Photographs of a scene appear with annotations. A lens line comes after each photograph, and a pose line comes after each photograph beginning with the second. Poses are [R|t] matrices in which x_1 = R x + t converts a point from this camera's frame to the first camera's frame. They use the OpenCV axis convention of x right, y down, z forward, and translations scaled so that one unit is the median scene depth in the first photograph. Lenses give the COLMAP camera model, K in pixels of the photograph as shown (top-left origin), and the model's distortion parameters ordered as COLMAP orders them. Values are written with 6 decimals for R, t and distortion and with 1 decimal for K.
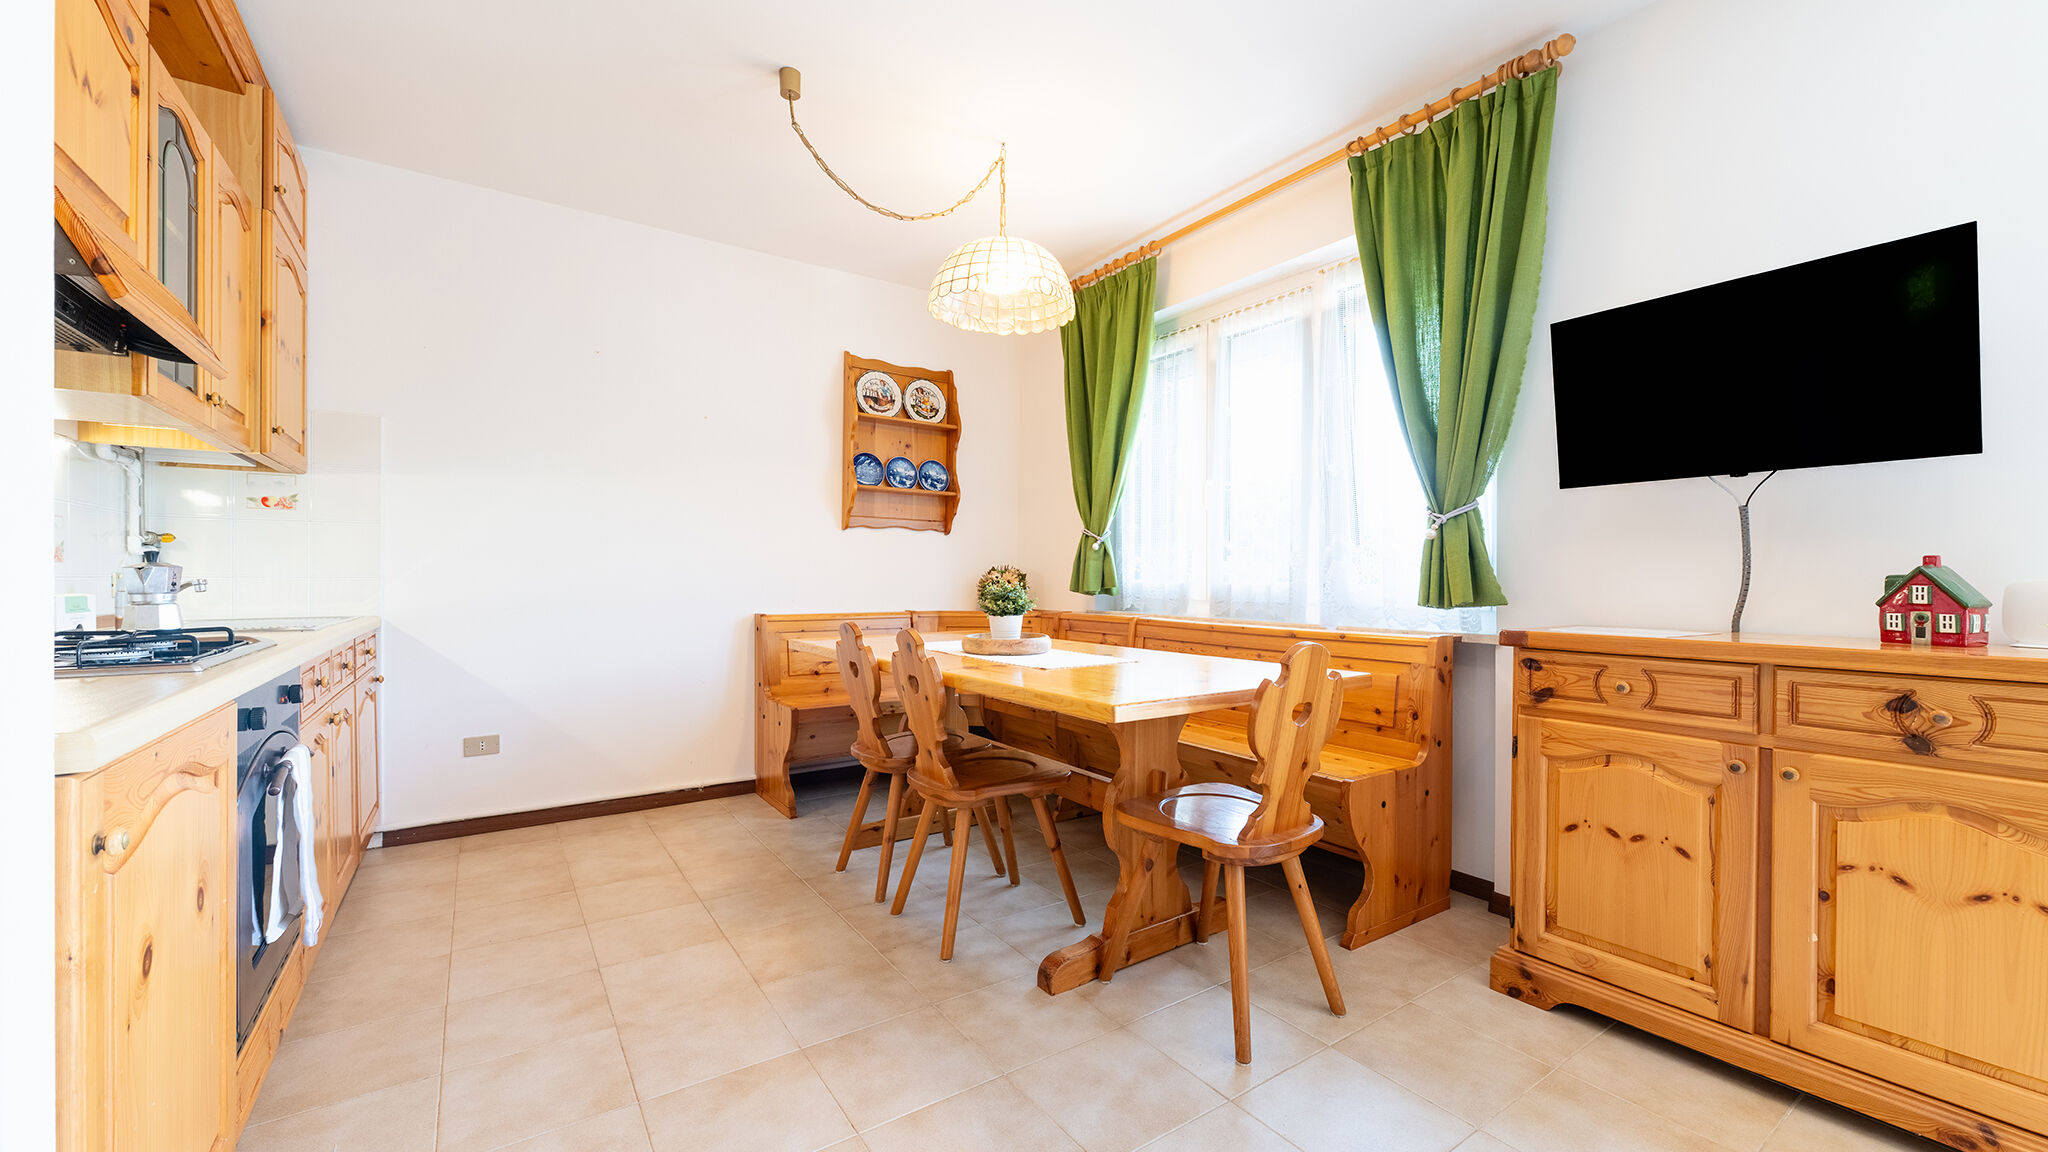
lens RADIAL K [[802.1, 0, 1043.6], [0, 802.1, 580.5], [0, 0, 1]] dist [-0.000262, -0.000545]
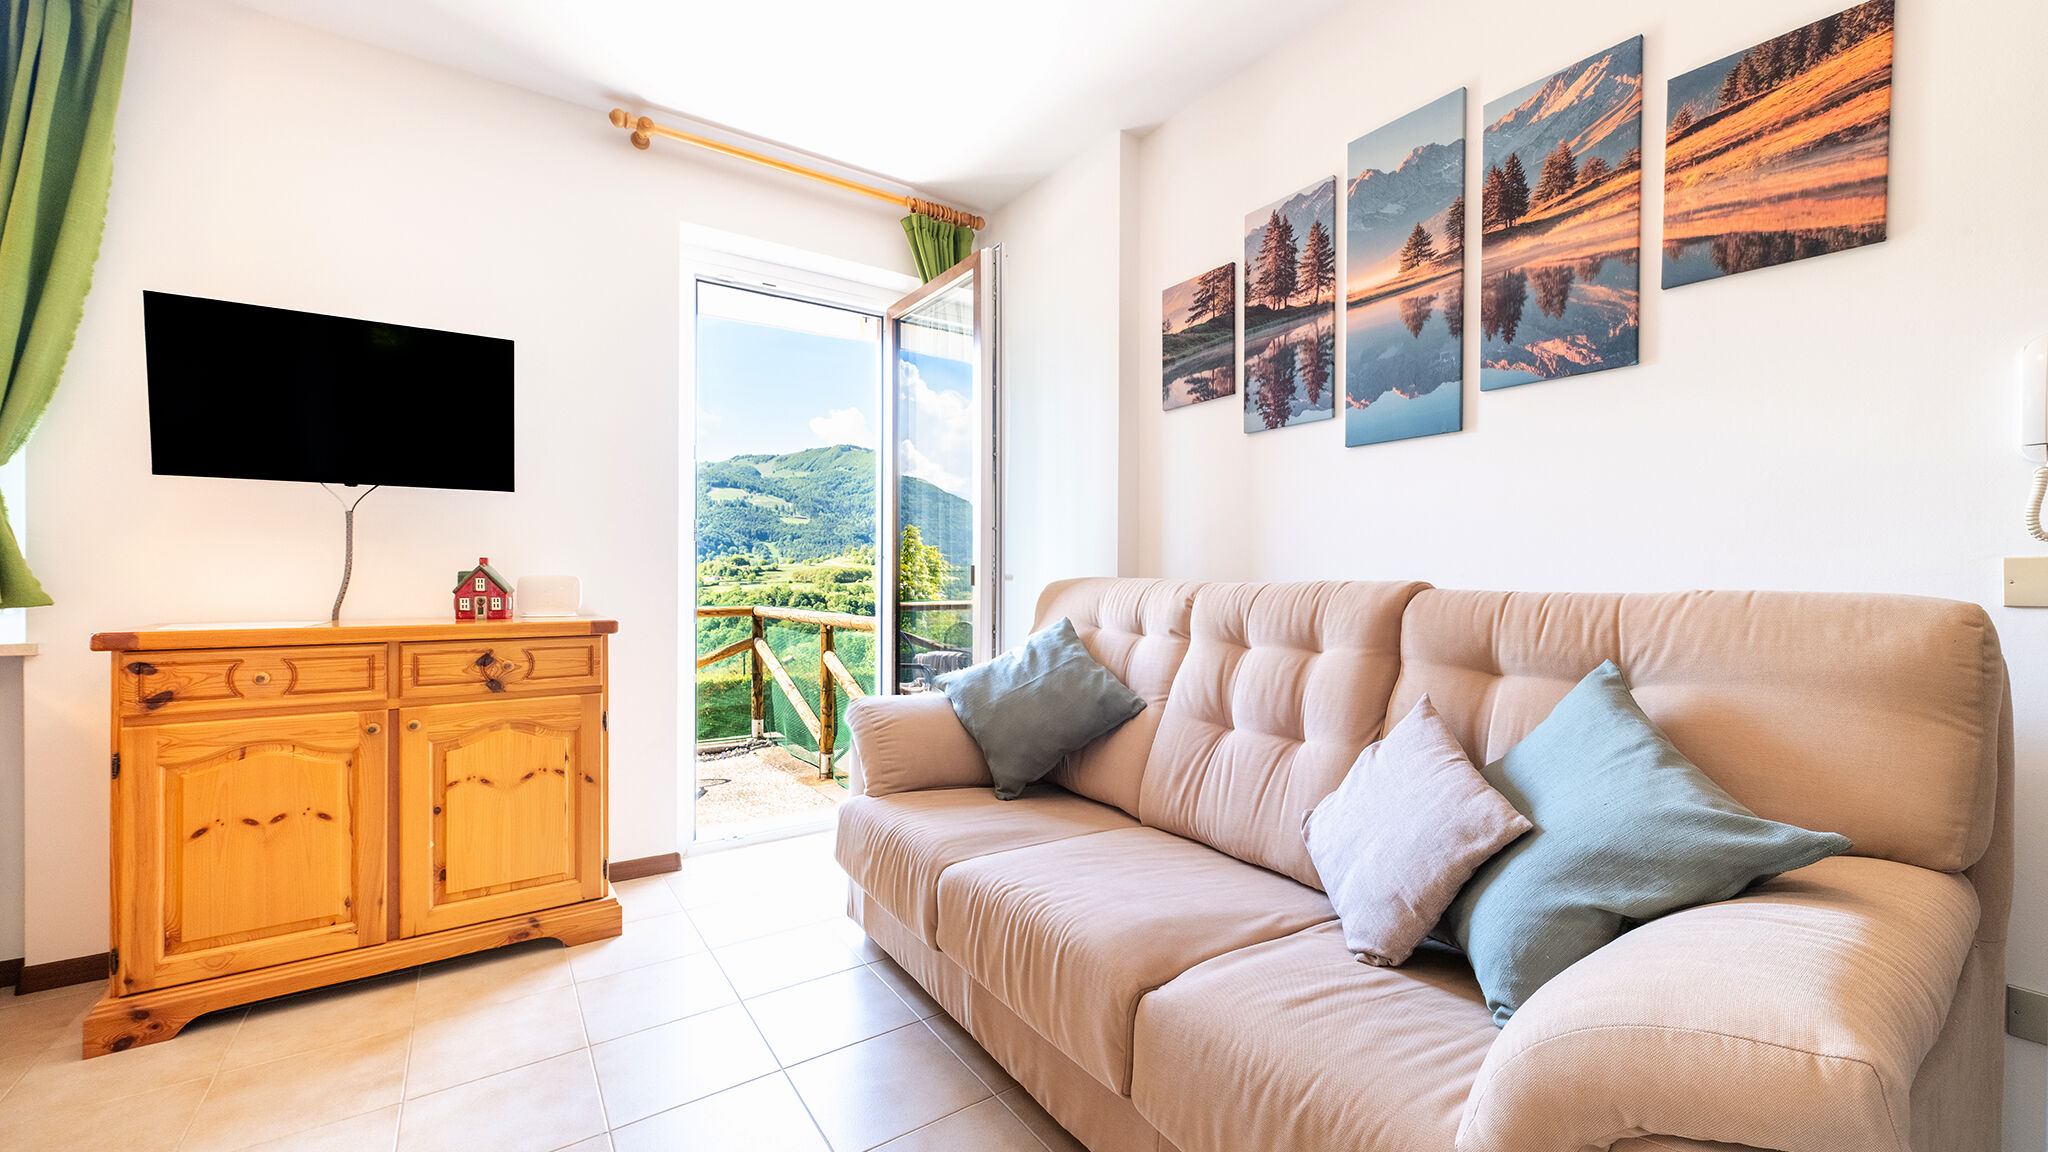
lens RADIAL K [[802.1, 0, 1031.1], [0, 802.1, 579.8], [0, 0, 1]] dist [-0.000262, -0.000545]
pose [[0.006353, -0.007428, 0.999952, -0.310659], [-0.000231, 0.999972, 0.007430, -0.001719], [-0.999980, -0.000278, 0.006352, 0.000004]]
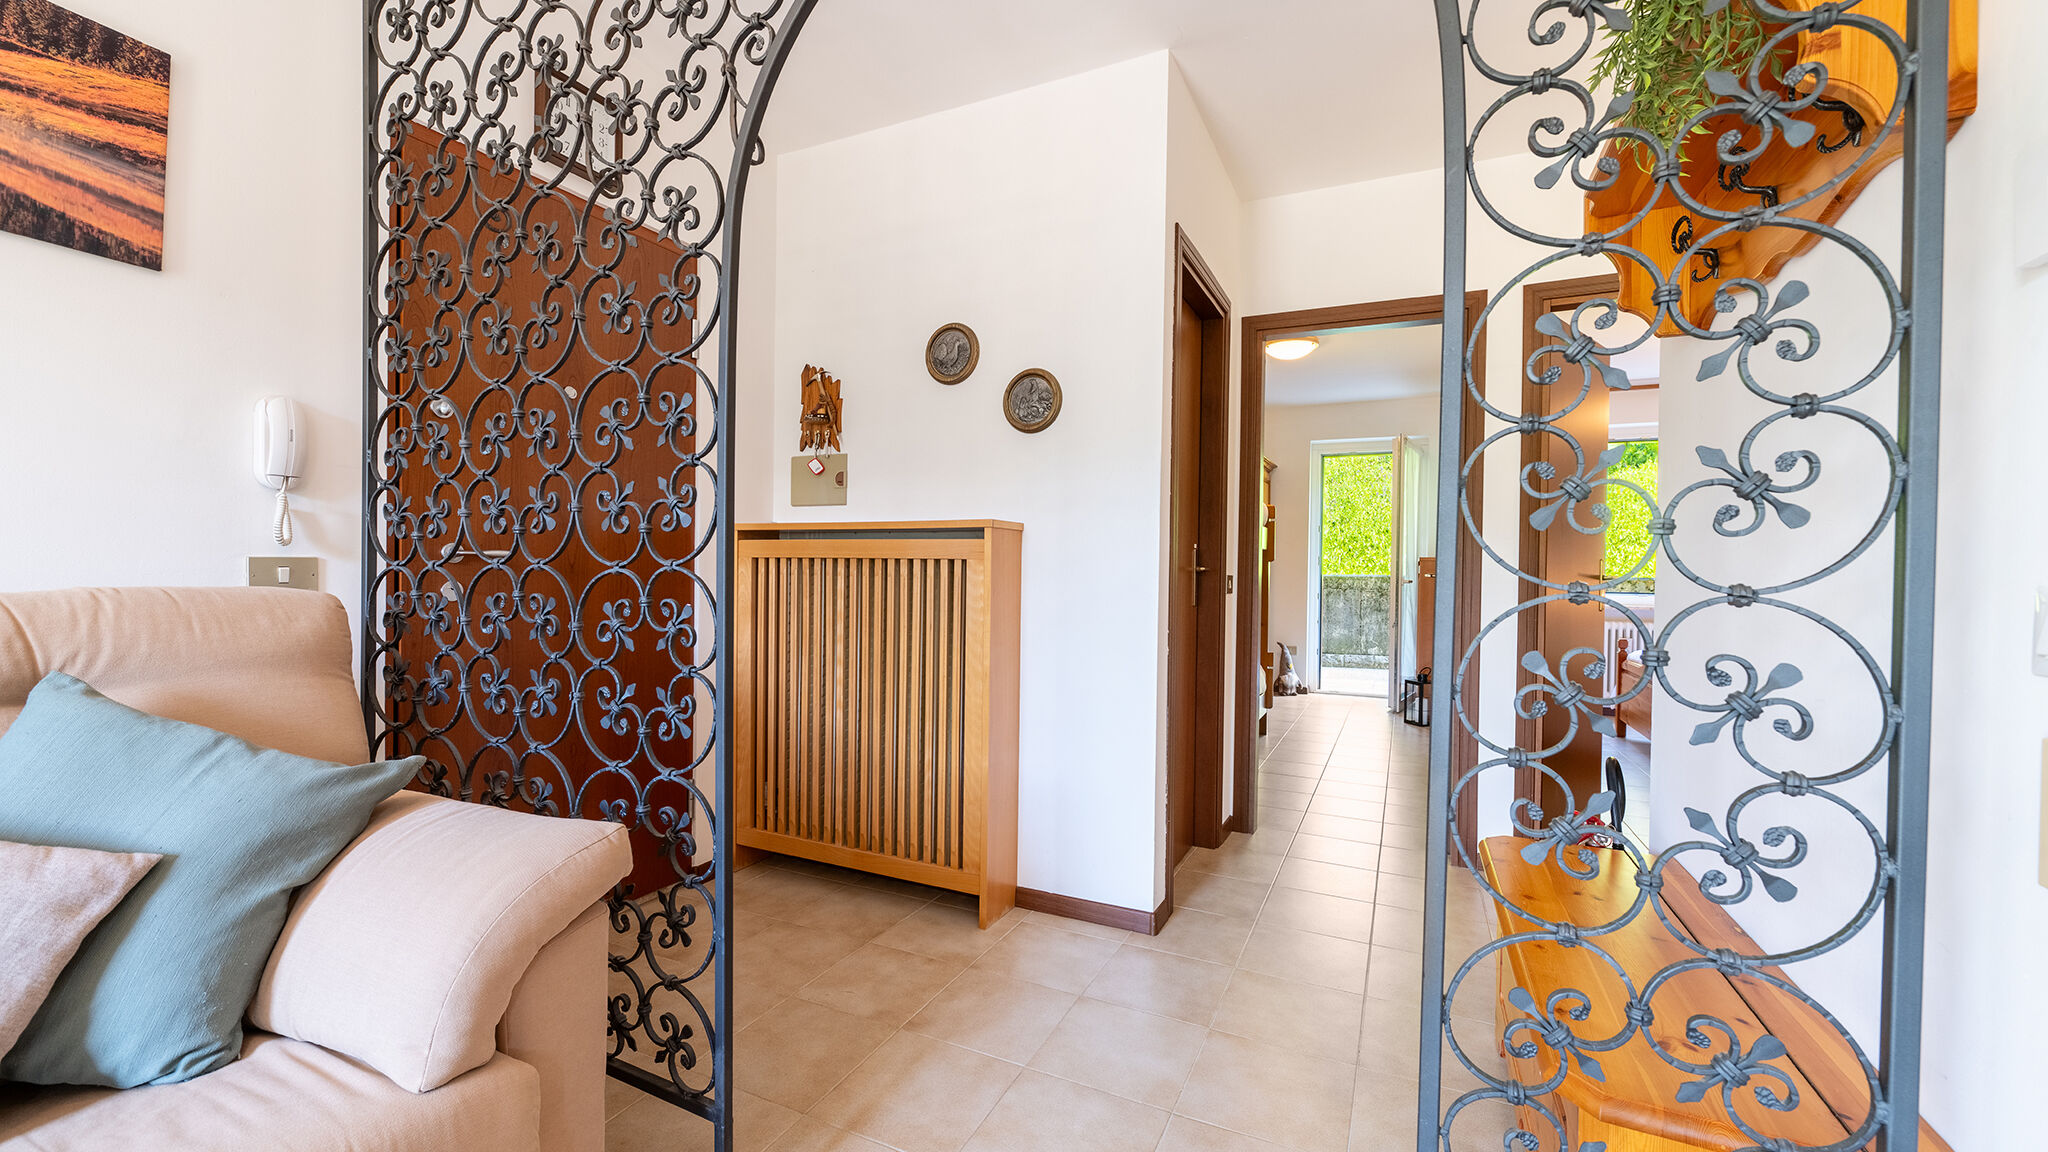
lens RADIAL K [[802.1, 0, 1030.9], [0, 802.1, 579.9], [0, 0, 1]] dist [-0.000262, -0.000545]
pose [[-0.868857, -0.012060, -0.494915, 0.067663], [-0.020781, 0.999711, 0.012122, -0.018690], [0.494626, 0.020817, -0.868857, 0.400683]]
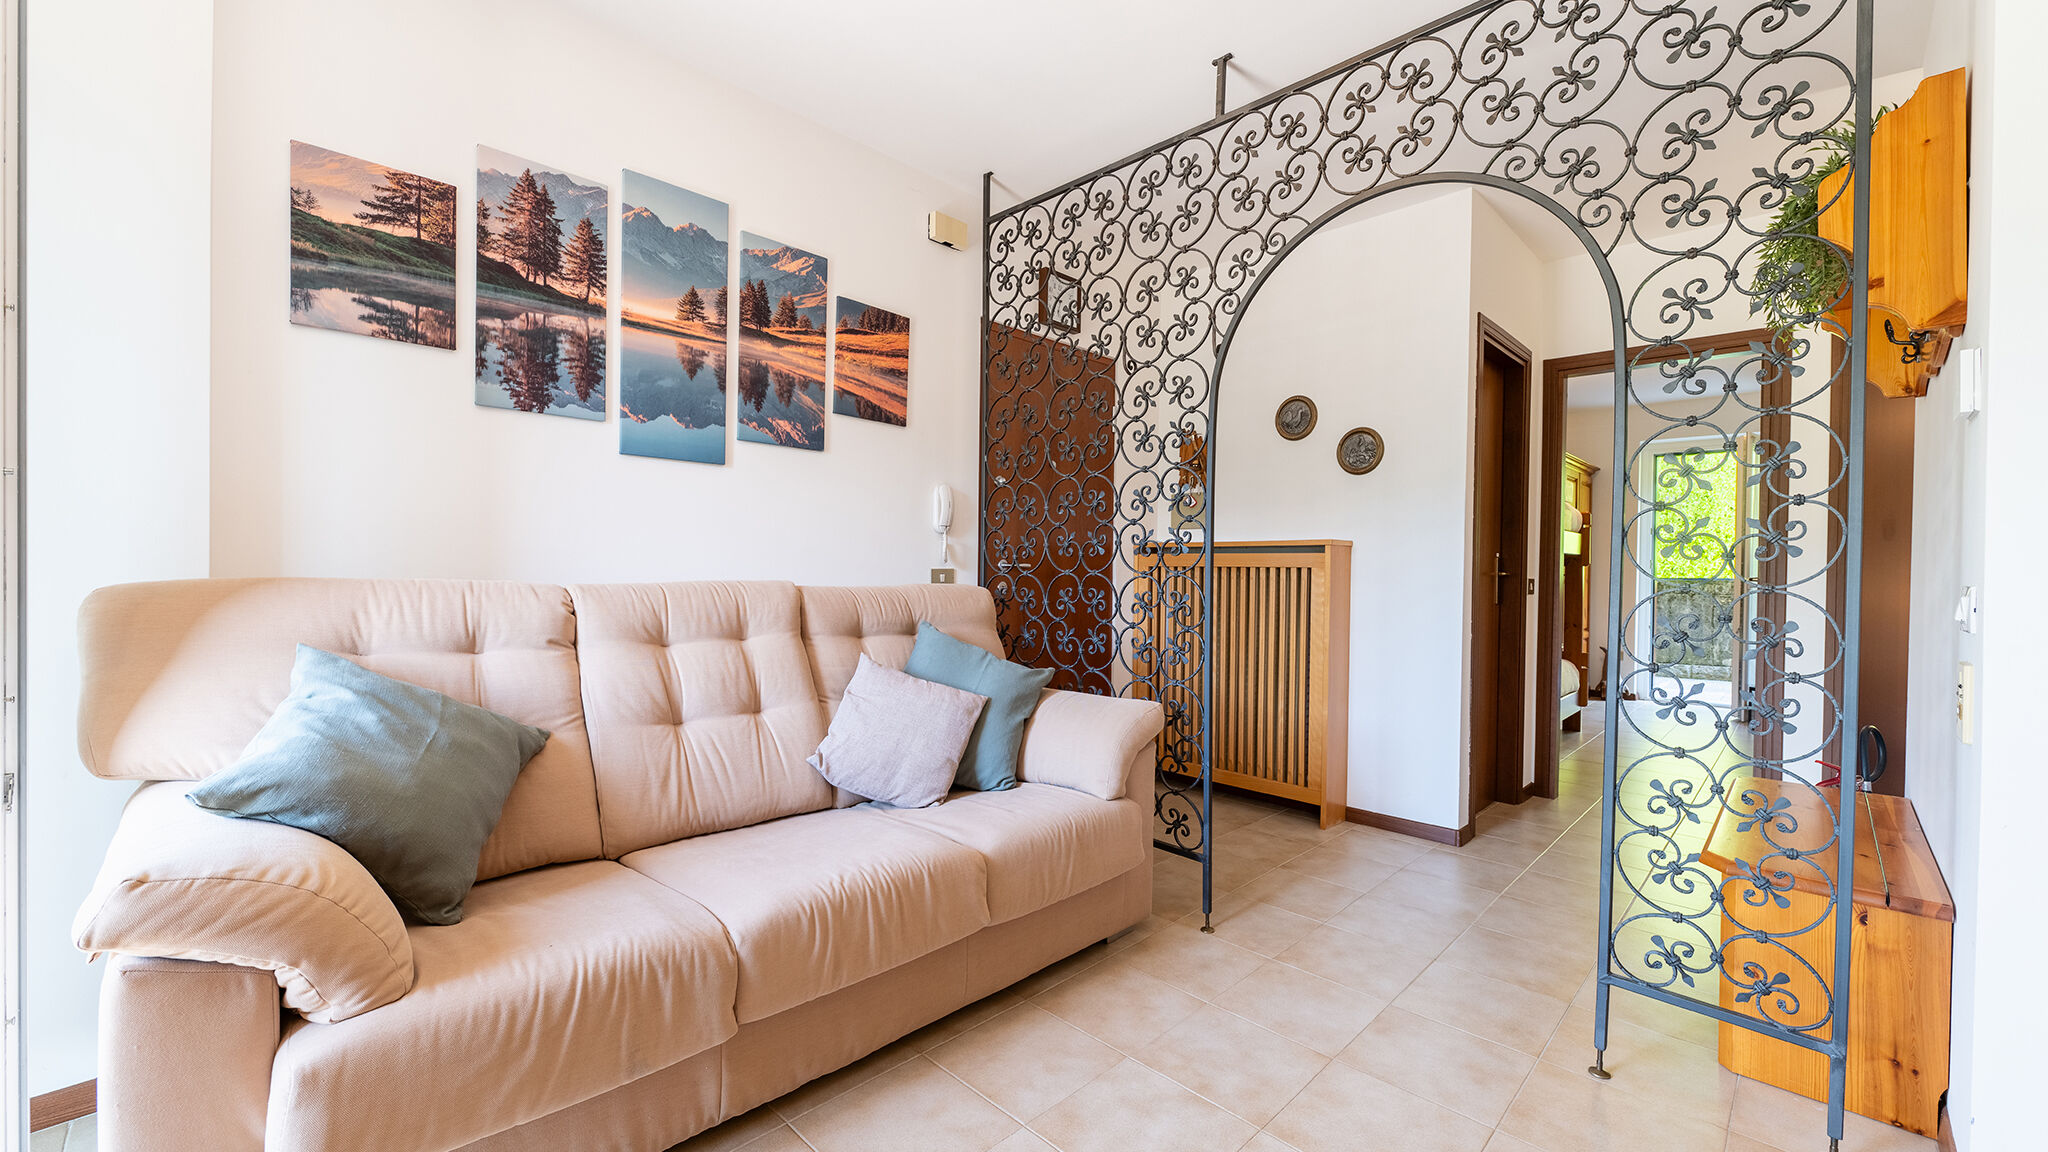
lens RADIAL K [[802.1, 0, 1034.0], [0, 802.1, 582.9], [0, 0, 1]] dist [-0.000262, -0.000545]
pose [[-0.983620, -0.014708, -0.179651, 0.485732], [-0.018228, 0.999673, 0.017957, -0.020474], [0.179329, 0.020938, -0.983566, 0.933866]]
